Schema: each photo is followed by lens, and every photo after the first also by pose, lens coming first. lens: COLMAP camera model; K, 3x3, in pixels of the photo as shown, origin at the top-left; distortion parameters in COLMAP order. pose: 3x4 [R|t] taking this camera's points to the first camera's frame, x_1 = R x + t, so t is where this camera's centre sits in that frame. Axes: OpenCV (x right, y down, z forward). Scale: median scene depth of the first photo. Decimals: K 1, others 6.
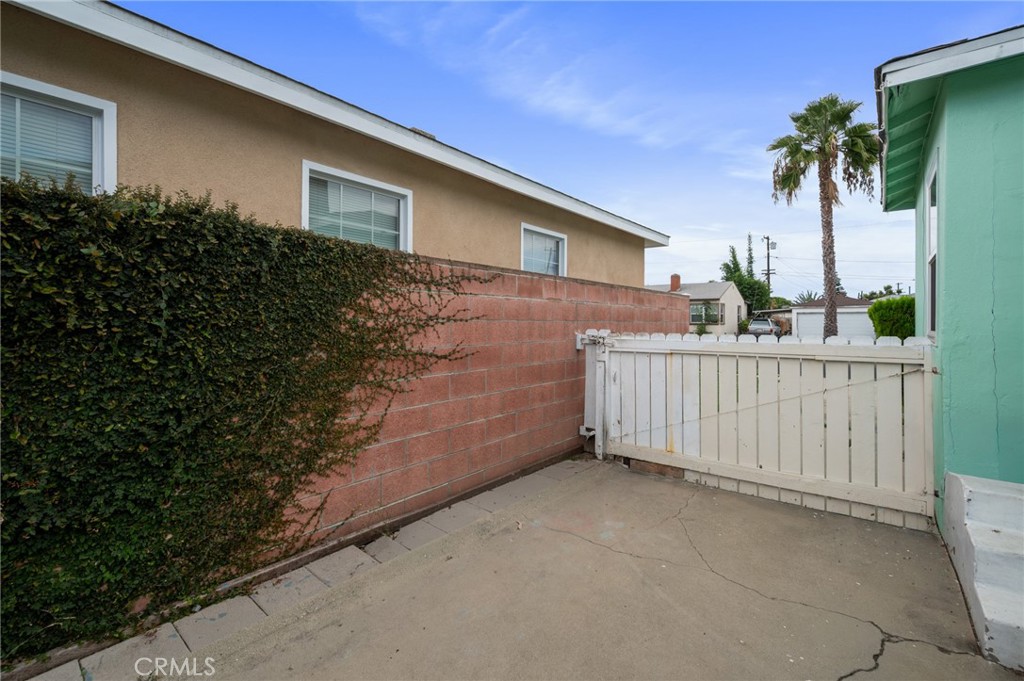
lens RADIAL K [[432.0, 0, 512.8], [0, 432.0, 335.8], [0, 0, 1]] dist [-0.002017, -0.000406]
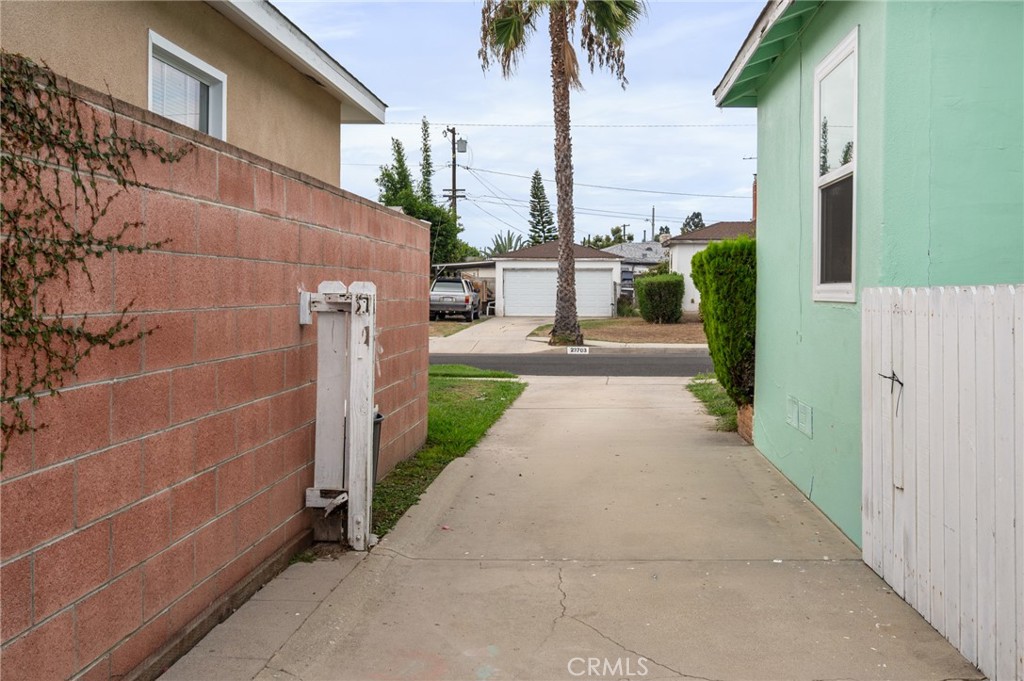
lens RADIAL K [[929.4, 0, 511.4], [0, 929.4, 334.5], [0, 0, 1]] dist [-0.002327, 0.000000]
pose [[0.804630, -0.025486, 0.593230, -0.279019], [0.014832, 0.999629, 0.022829, 0.023637], [-0.593592, -0.009570, 0.804709, 0.064810]]
